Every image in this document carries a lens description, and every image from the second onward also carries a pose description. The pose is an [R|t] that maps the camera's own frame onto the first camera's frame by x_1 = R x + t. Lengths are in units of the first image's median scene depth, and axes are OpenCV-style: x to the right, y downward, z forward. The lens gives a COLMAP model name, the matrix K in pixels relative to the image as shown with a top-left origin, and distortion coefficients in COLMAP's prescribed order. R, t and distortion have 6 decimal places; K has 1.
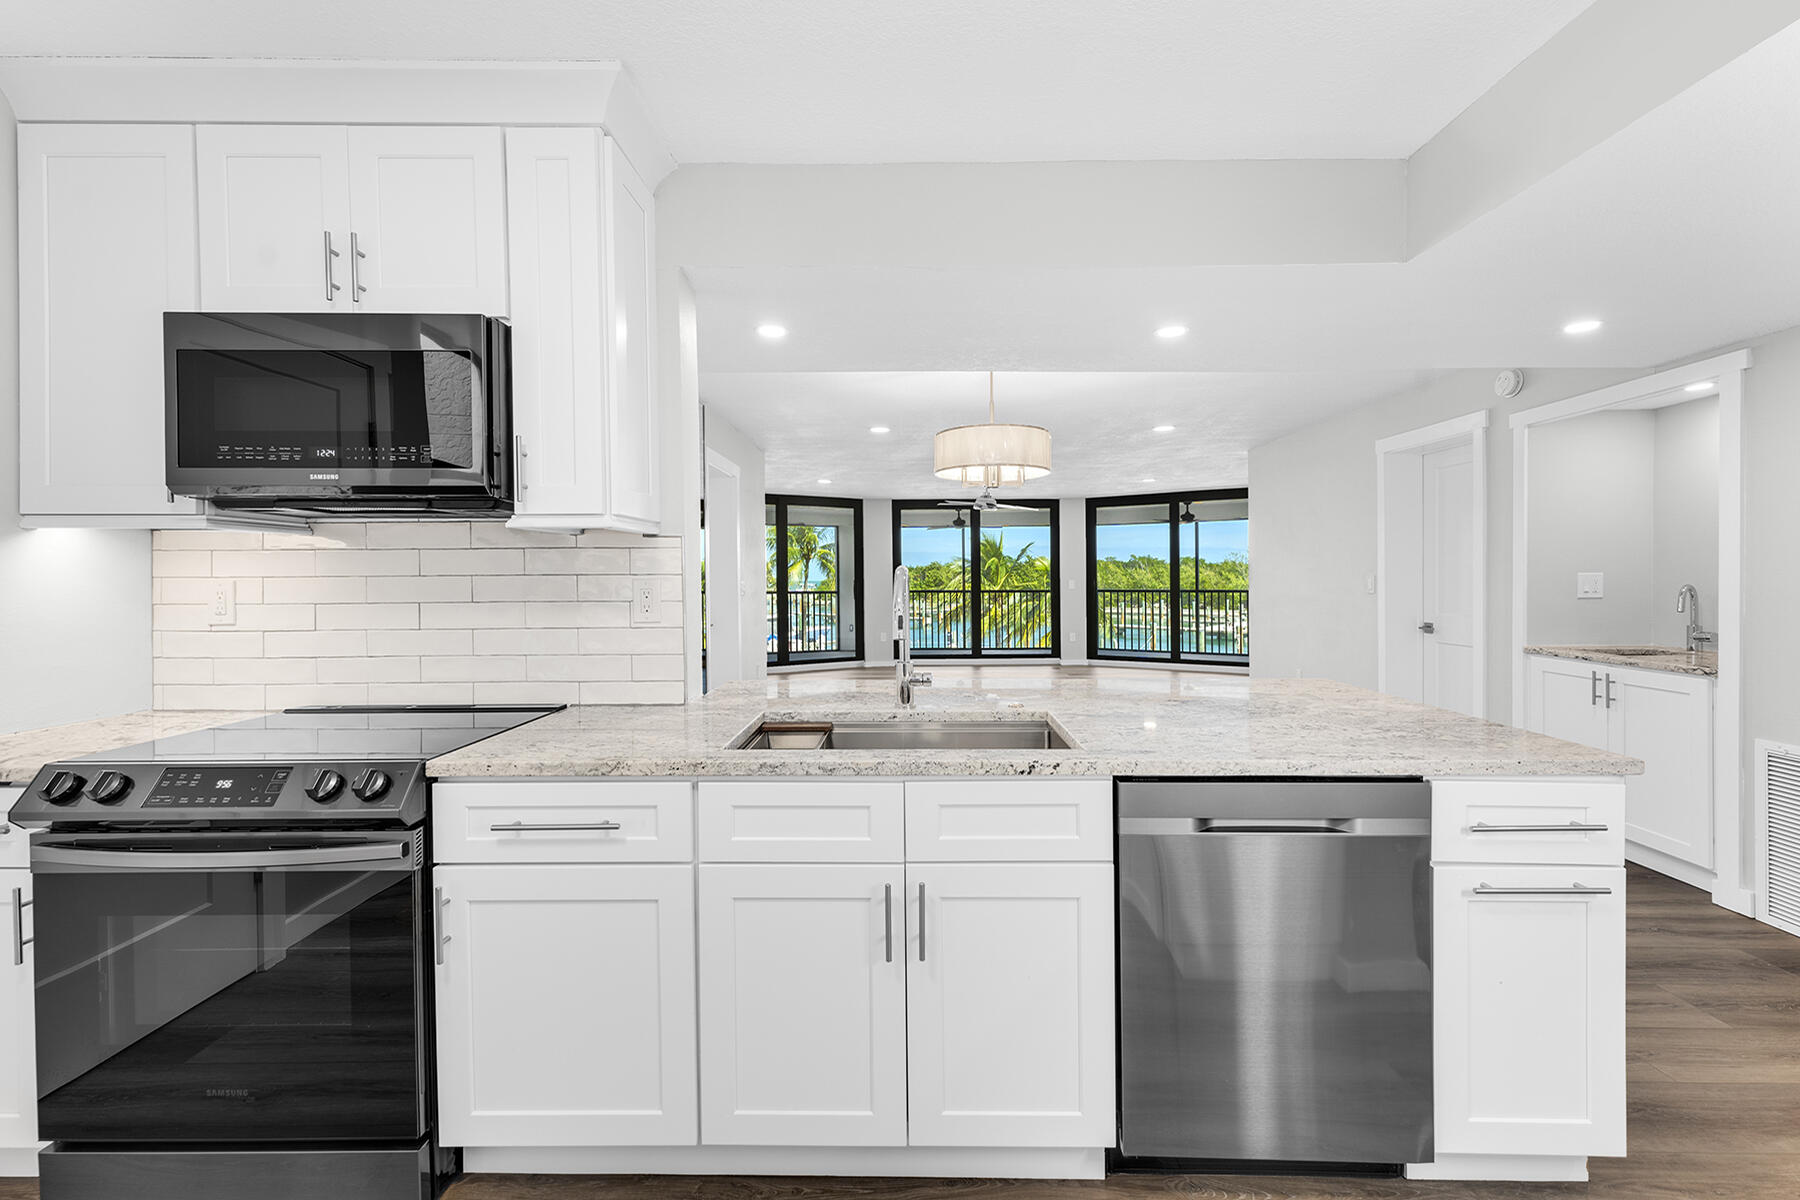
lens RADIAL K [[748.8, 0, 899.7], [0, 748.8, 593.3], [0, 0, 1]] dist [0.010295, 0.000442]
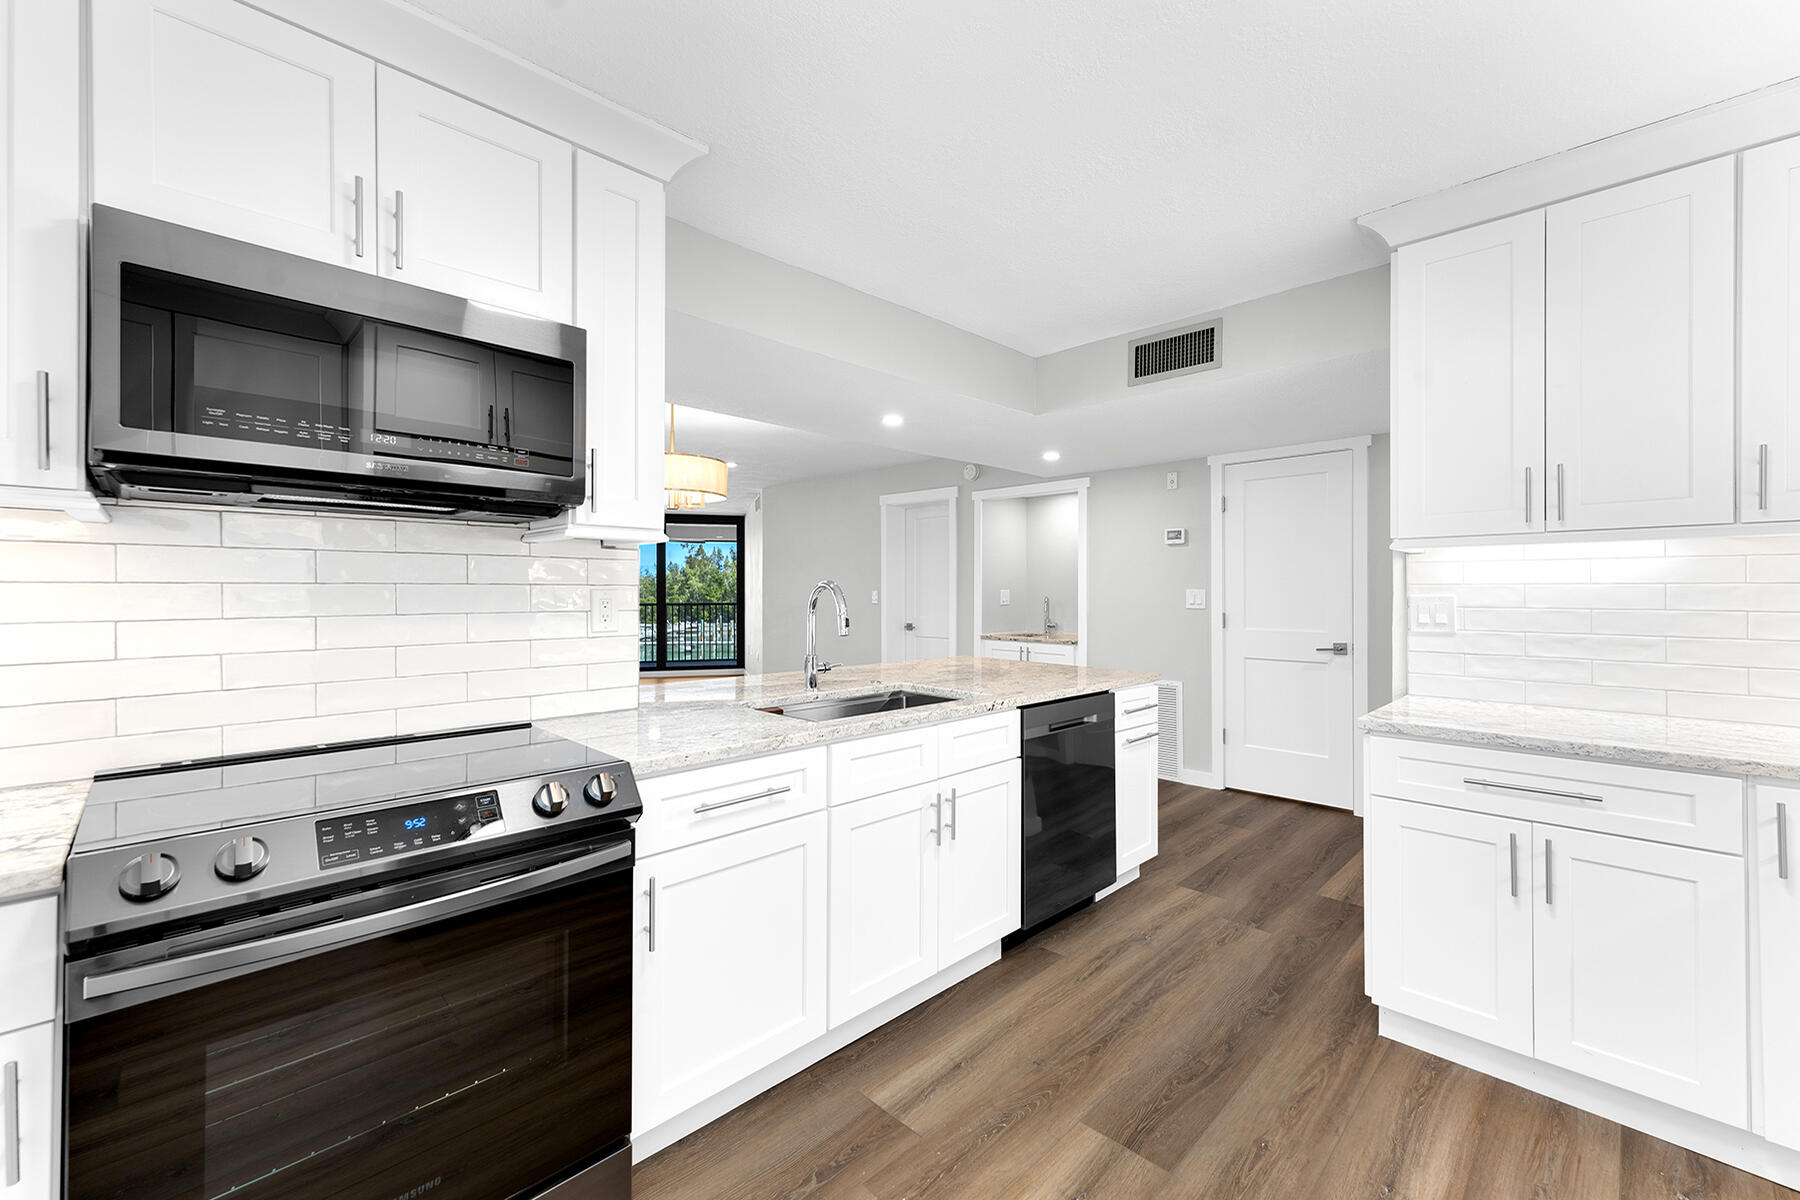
lens RADIAL K [[737.2, 0, 900.0], [0, 737.2, 587.1], [0, 0, 1]] dist [0.009785, -0.000006]
pose [[0.705011, 0.008800, 0.709142, -0.785493], [0.011731, 0.999641, -0.024068, 0.006631], [-0.709100, 0.025287, 0.704655, 0.001962]]
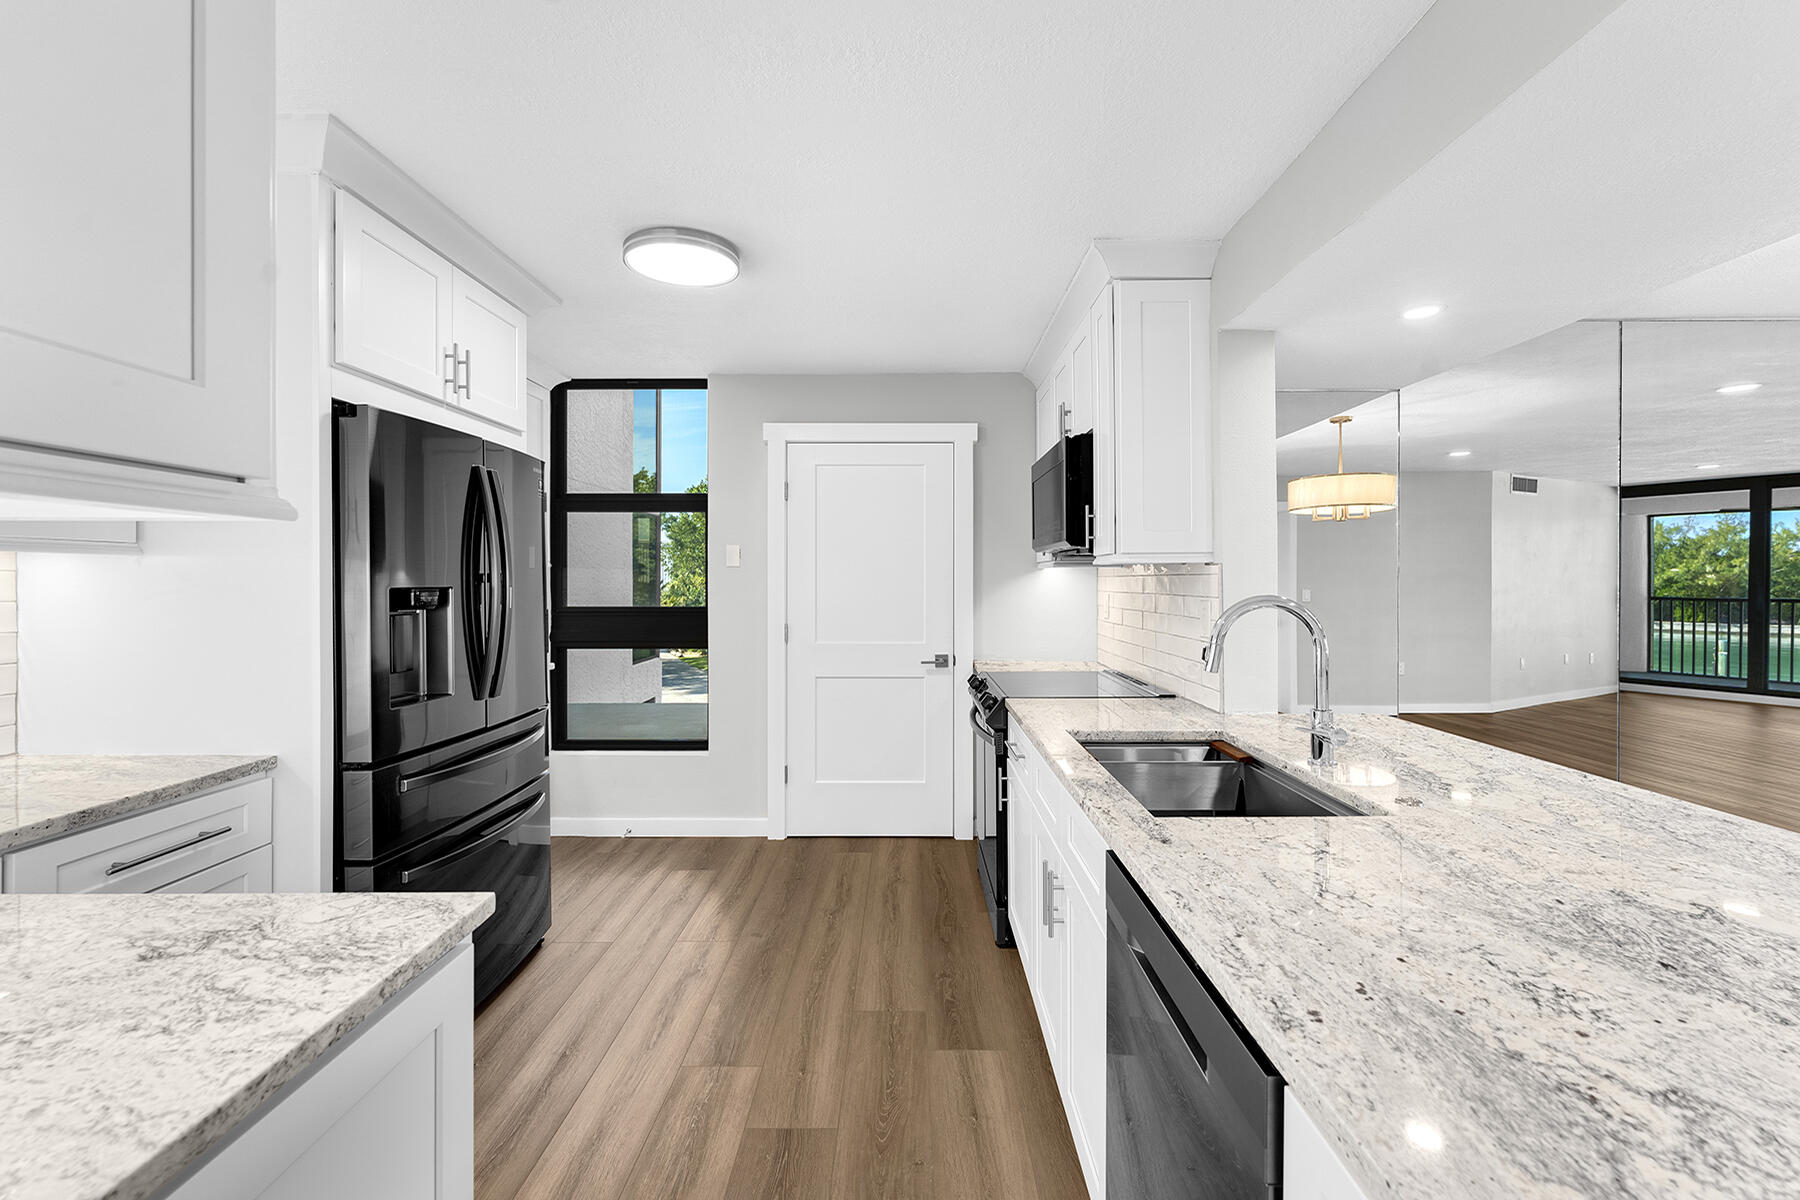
lens RADIAL K [[737.2, 0, 900.0], [0, 737.2, 587.1], [0, 0, 1]] dist [0.009785, -0.000006]
pose [[-0.012988, 0.002448, -0.999913, 0.831734], [-0.019088, 0.999814, 0.002695, -0.036566], [0.999733, 0.019121, -0.012939, 0.541957]]
